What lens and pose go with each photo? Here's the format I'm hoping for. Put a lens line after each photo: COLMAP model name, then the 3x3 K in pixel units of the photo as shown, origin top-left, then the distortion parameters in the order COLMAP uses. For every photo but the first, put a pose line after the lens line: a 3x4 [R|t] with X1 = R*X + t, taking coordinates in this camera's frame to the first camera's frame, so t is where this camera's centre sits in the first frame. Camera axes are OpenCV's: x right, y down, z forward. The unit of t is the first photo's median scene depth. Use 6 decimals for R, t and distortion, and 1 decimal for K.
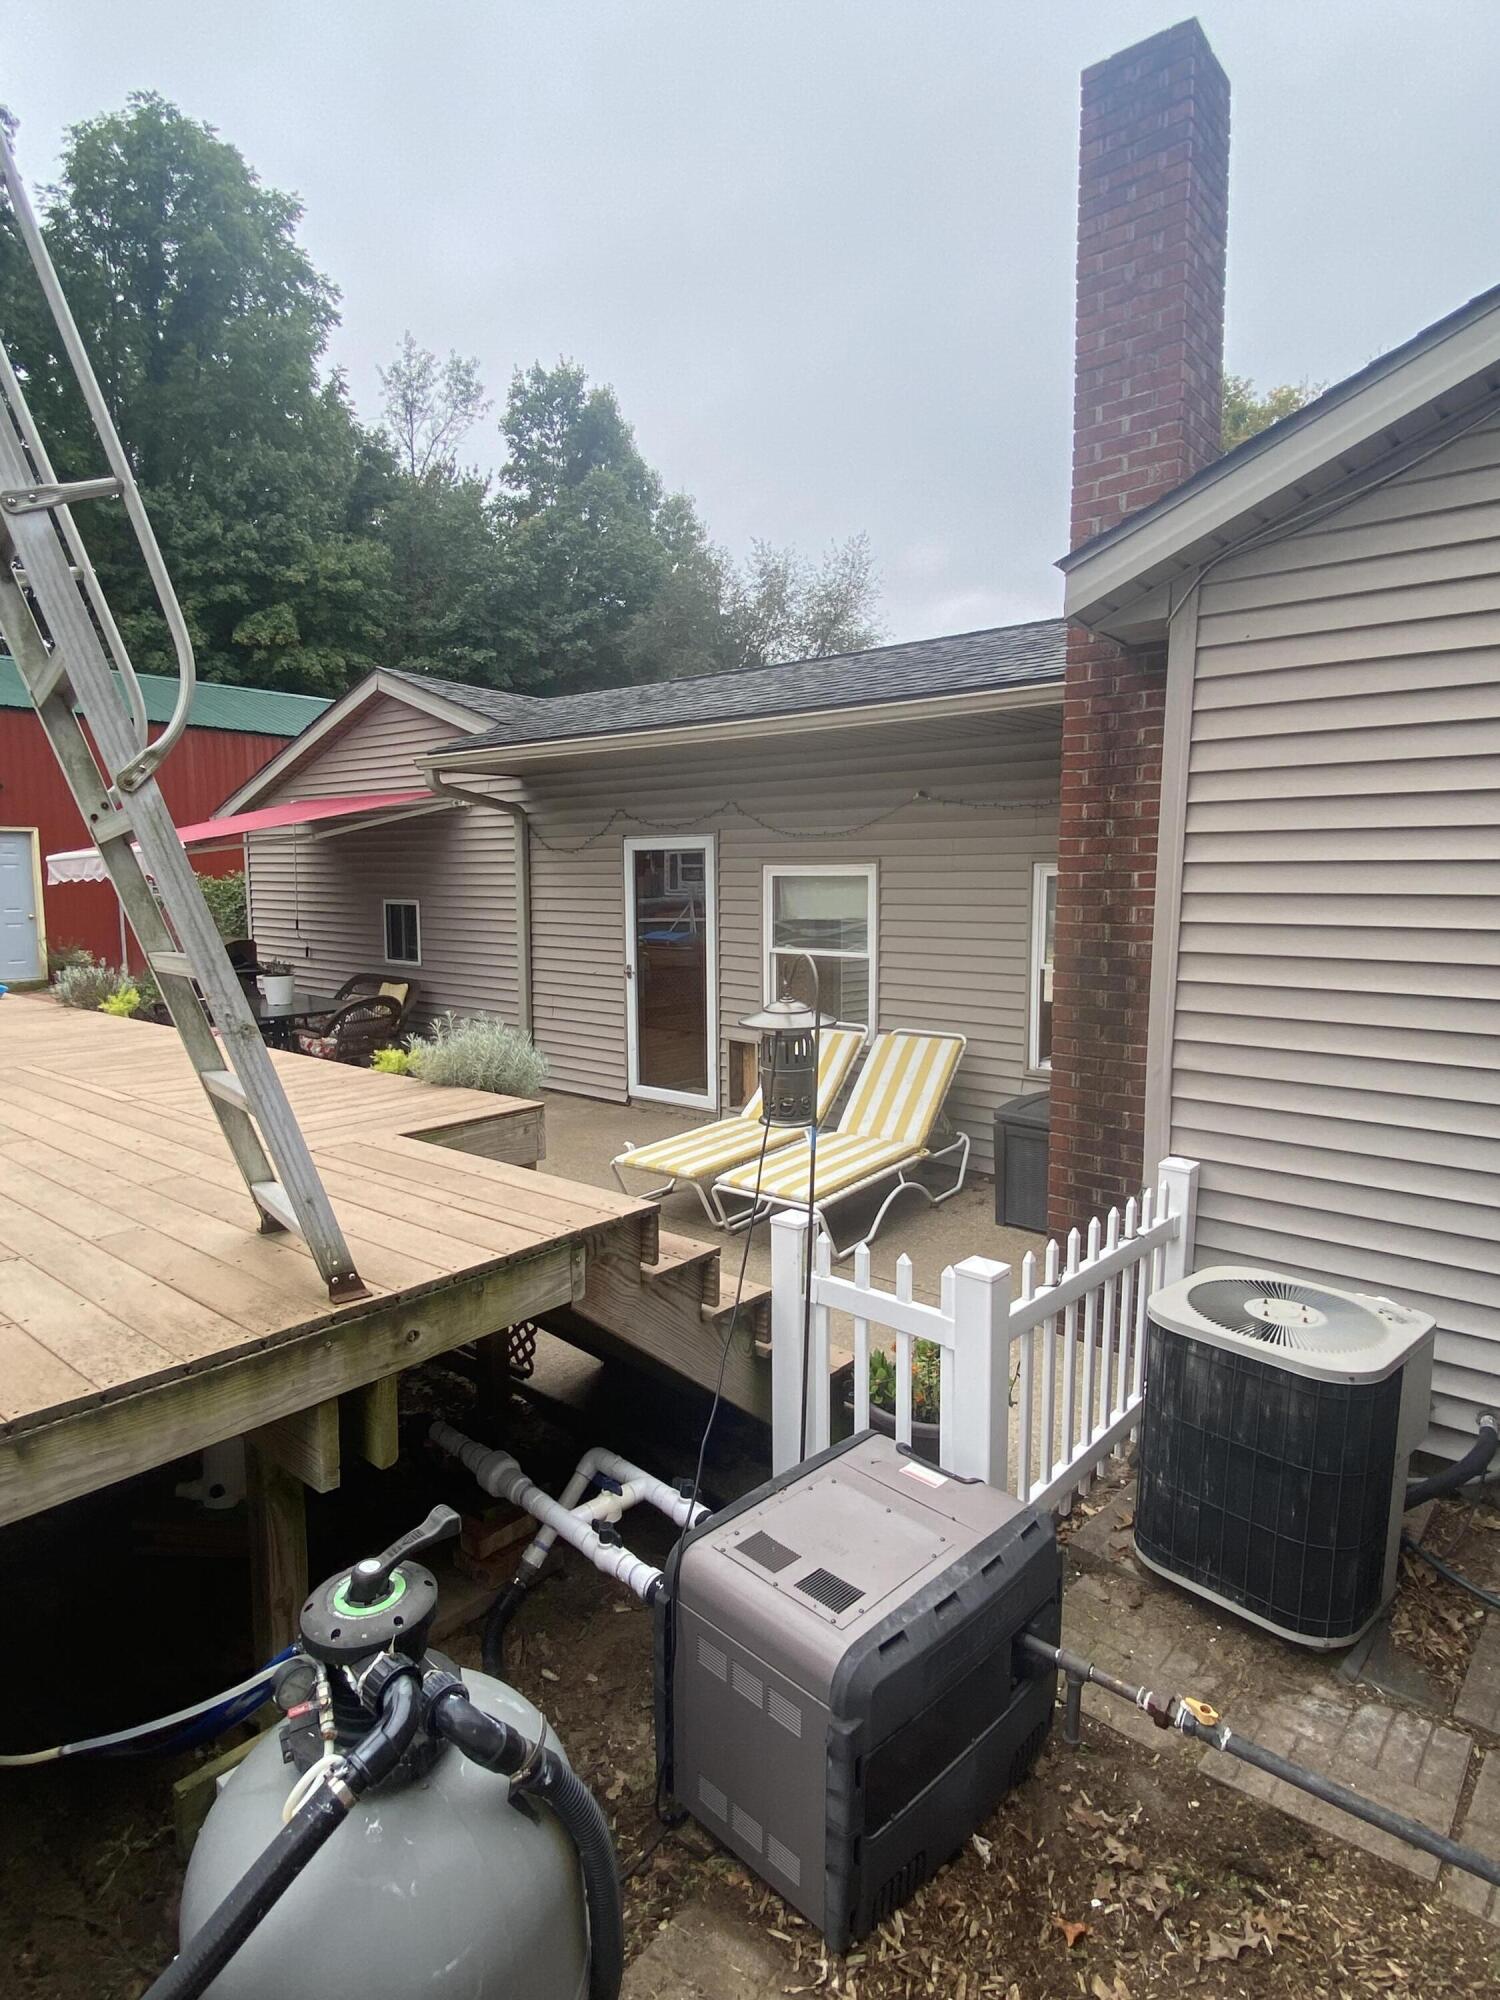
lens RADIAL K [[1095.2, 0, 751.6], [0, 1095.2, 986.3], [0, 0, 1]] dist [0.055591, -0.046856]
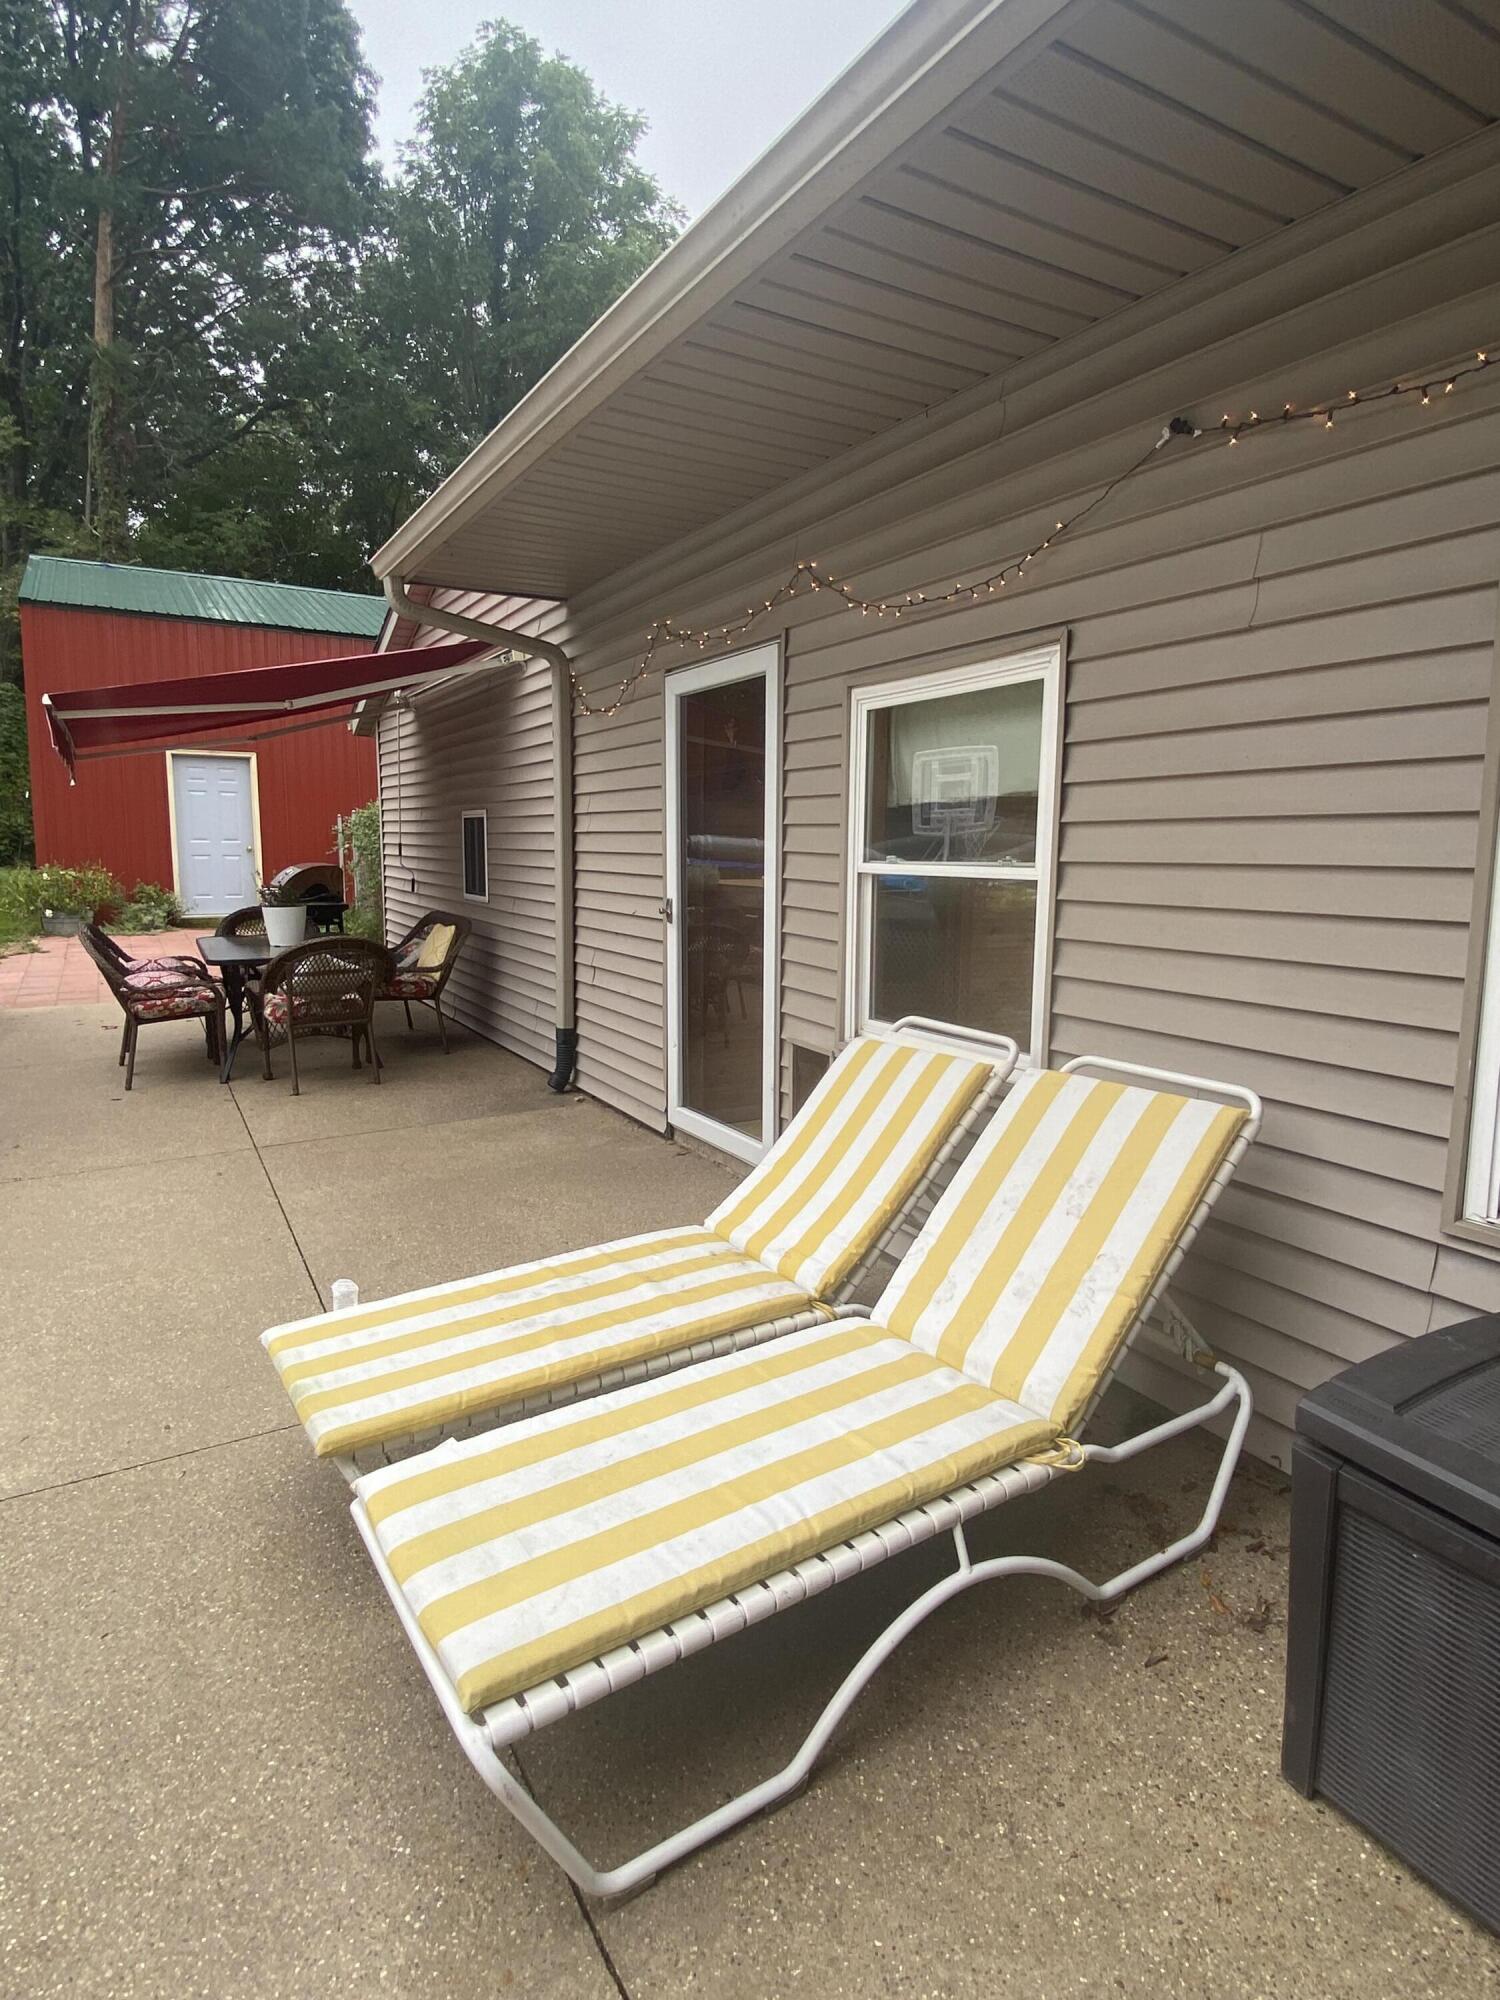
lens RADIAL K [[1080.5, 0, 745.0], [0, 1080.5, 984.0], [0, 0, 1]] dist [0.051948, -0.049660]
pose [[0.938684, 0.053344, -0.340627, 0.070536], [-0.044334, 0.998432, 0.034187, 0.002222], [0.341917, -0.016990, 0.939577, 0.276345]]
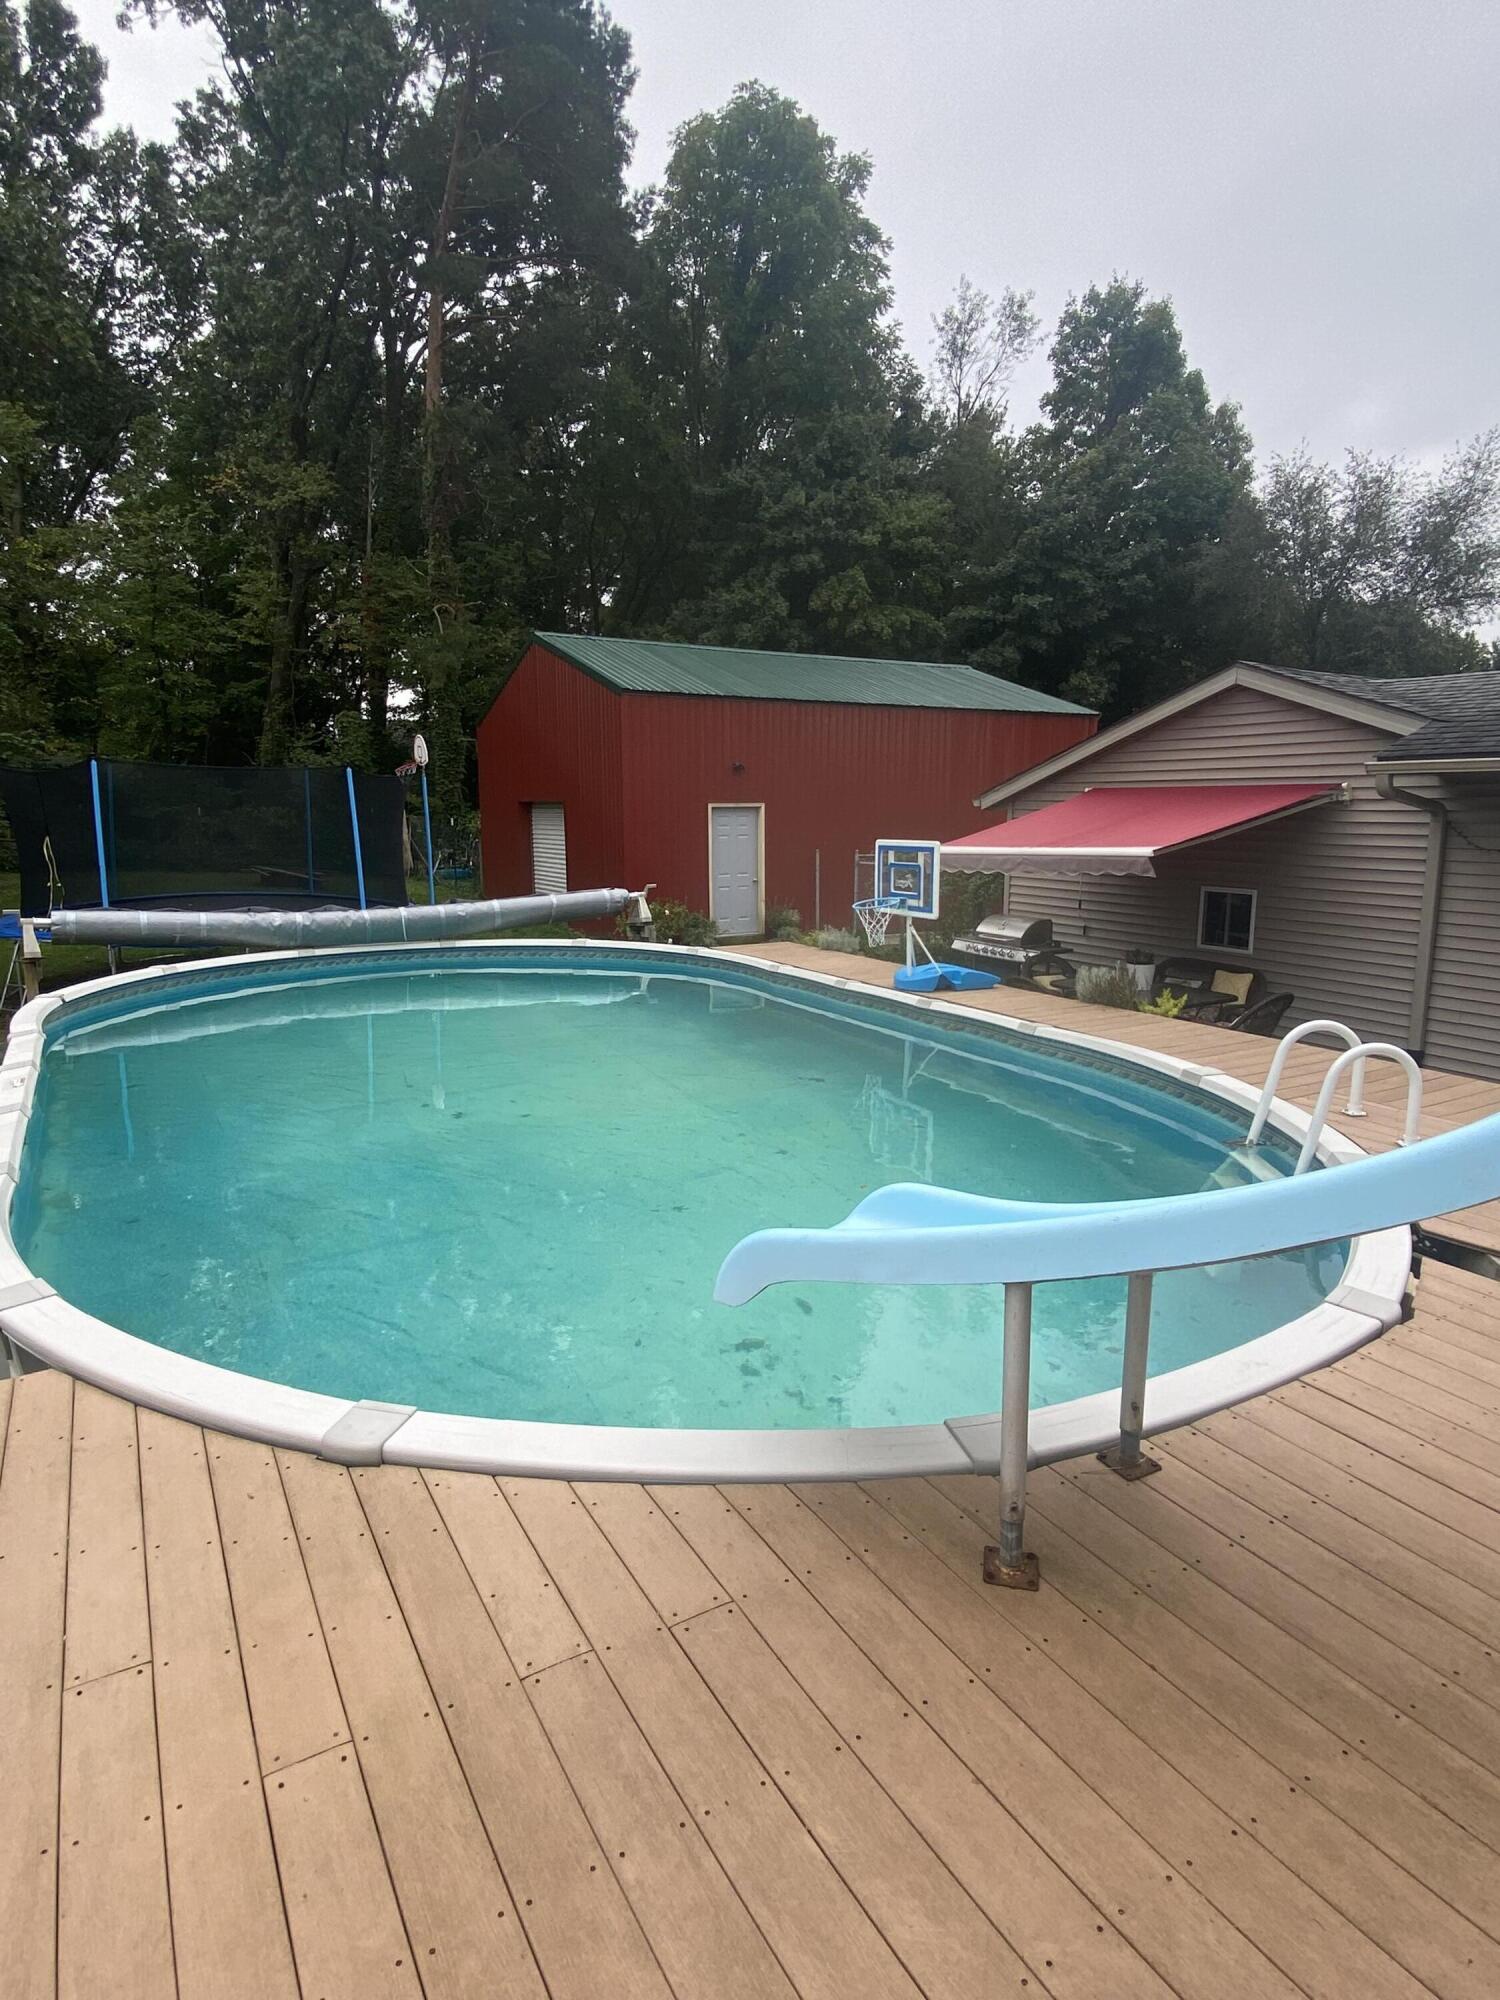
lens RADIAL K [[1091.2, 0, 750.0], [0, 1091.2, 1000.0], [0, 0, 1]] dist [0.033933, -0.045460]
pose [[0.942232, 0.050374, -0.331152, -0.276286], [-0.023925, 0.996223, 0.083467, -0.034500], [0.334106, -0.070723, 0.939878, -0.079986]]
